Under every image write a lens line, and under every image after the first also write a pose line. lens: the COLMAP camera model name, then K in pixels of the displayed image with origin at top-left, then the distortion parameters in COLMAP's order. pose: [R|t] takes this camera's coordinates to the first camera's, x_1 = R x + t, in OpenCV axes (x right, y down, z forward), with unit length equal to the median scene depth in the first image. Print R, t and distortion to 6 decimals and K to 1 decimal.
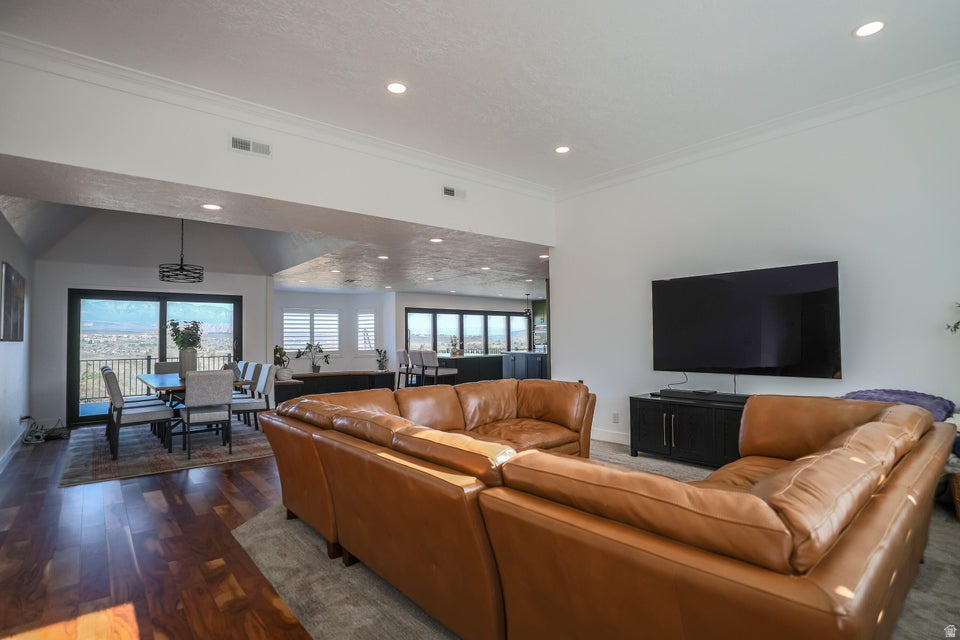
lens RADIAL K [[483.1, 0, 487.6], [0, 483.1, 324.2], [0, 0, 1]] dist [-0.047527, 0.014782]
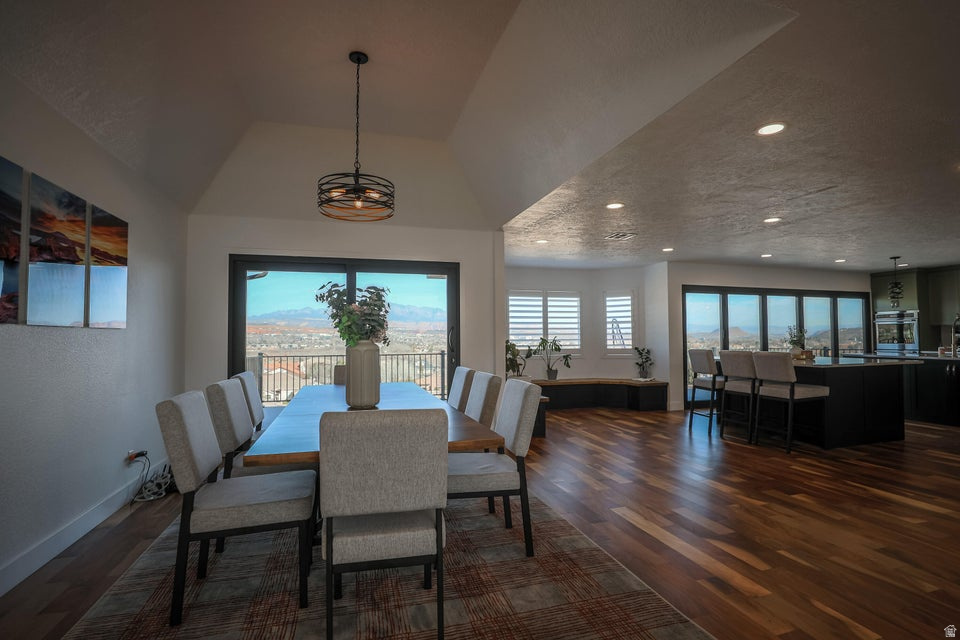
lens RADIAL K [[467.1, 0, 485.4], [0, 467.1, 323.1], [0, 0, 1]] dist [-0.043217, 0.012809]
pose [[0.918264, -0.005602, -0.395928, -0.177849], [0.006543, 0.999978, 0.001026, 0.016497], [0.395914, -0.003533, 0.918281, 0.332879]]
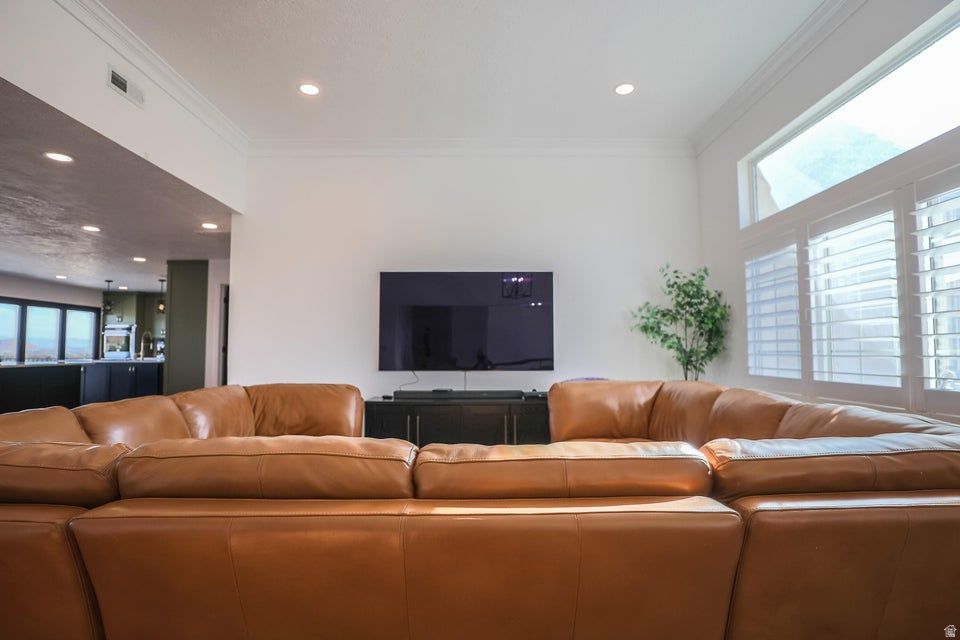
lens RADIAL K [[483.1, 0, 487.6], [0, 483.1, 324.2], [0, 0, 1]] dist [-0.047527, 0.014782]
pose [[0.635860, 0.052772, 0.769998, -0.110317], [-0.028191, 0.998582, -0.045158, 0.021660], [-0.771290, 0.007007, 0.636446, 0.131850]]
